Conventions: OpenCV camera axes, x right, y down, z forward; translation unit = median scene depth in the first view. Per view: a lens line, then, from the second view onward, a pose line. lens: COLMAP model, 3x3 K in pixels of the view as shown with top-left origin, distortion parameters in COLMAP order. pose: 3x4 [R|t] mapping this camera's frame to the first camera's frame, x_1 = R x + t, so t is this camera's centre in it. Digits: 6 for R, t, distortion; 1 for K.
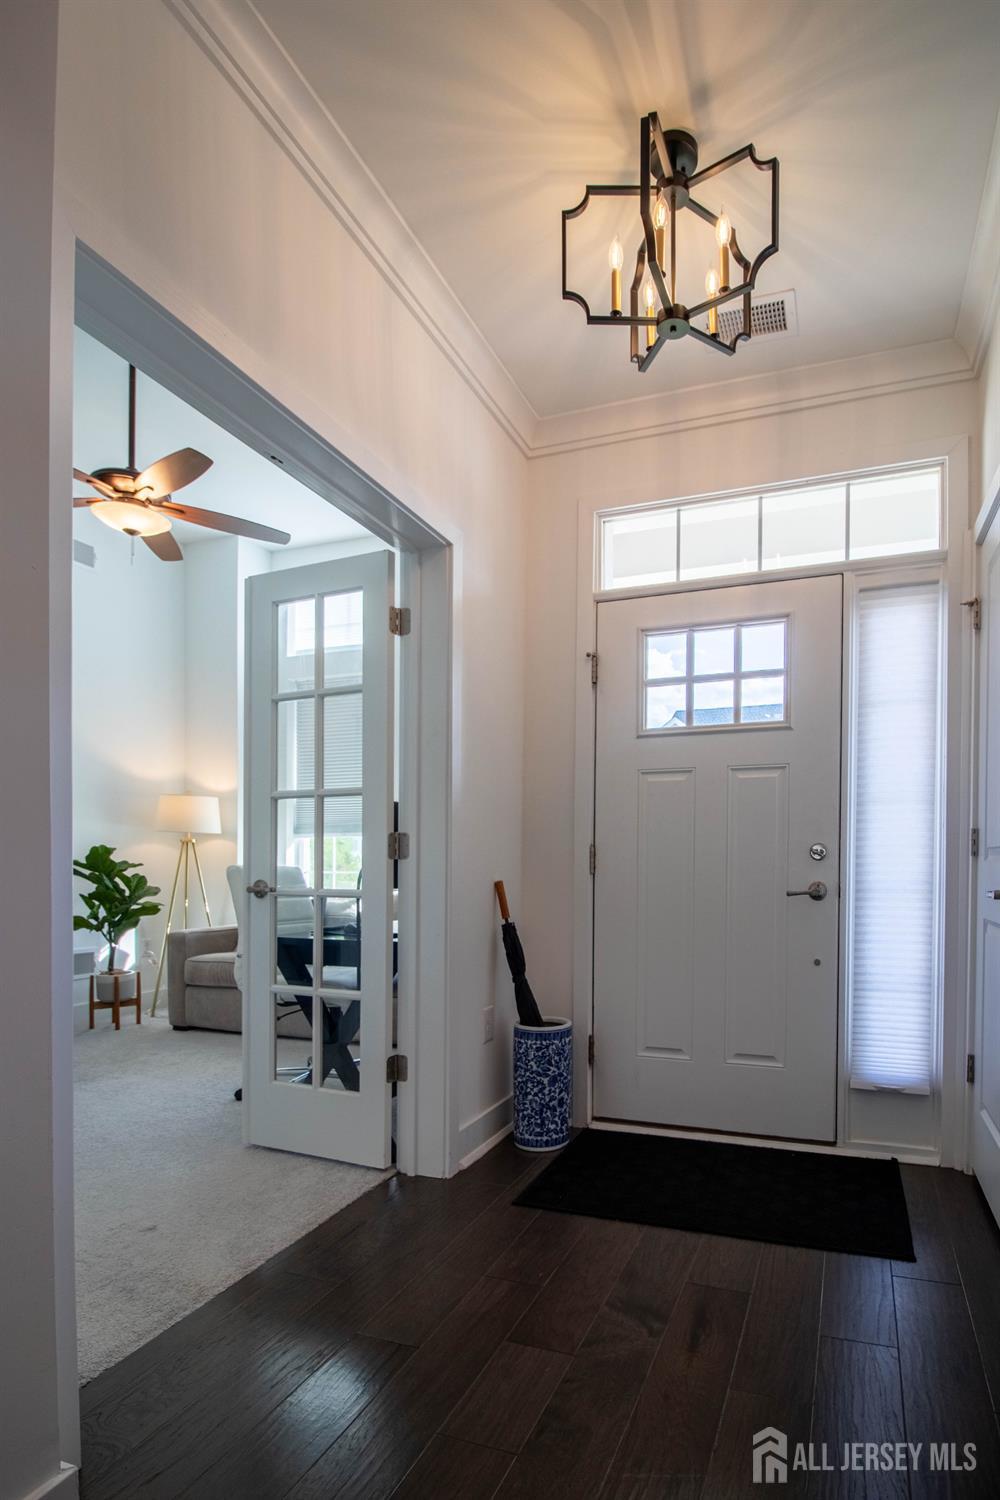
lens RADIAL K [[739.5, 0, 601.5], [0, 739.5, 878.3], [0, 0, 1]] dist [0.001954, -0.013822]
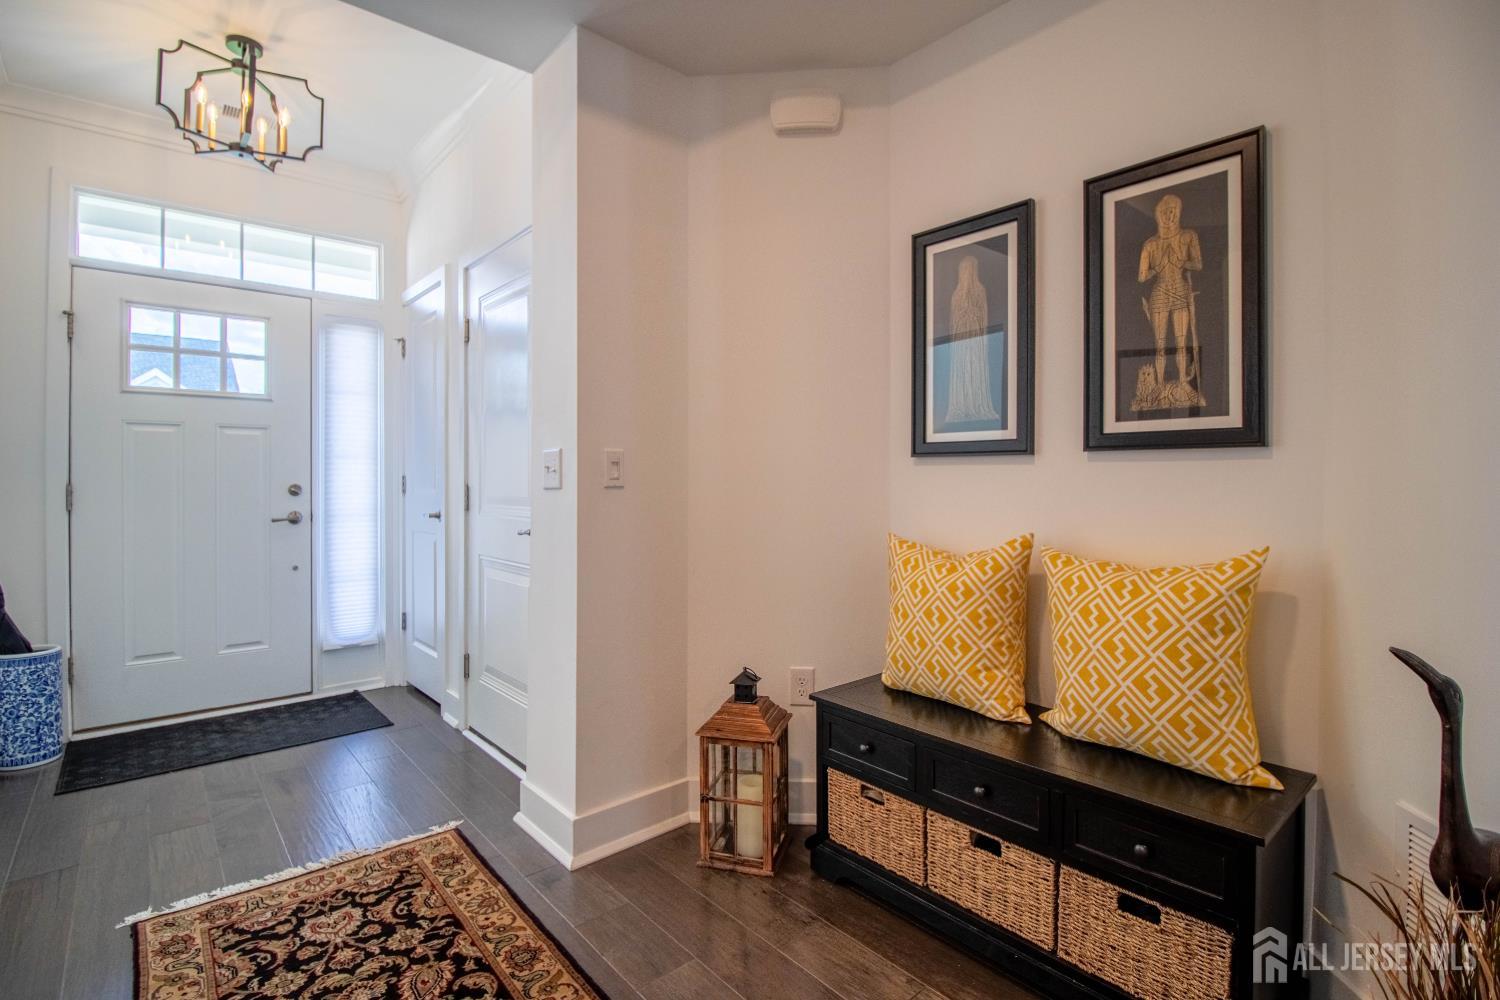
lens RADIAL K [[706.5, 0, 750.0], [0, 706.5, 500.0], [0, 0, 1]] dist [0.001374, -0.011660]
pose [[0.507969, -0.020954, 0.861120, -0.279337], [0.014644, 0.999770, 0.015690, -0.016301], [-0.861251, 0.004640, 0.508159, -0.284879]]
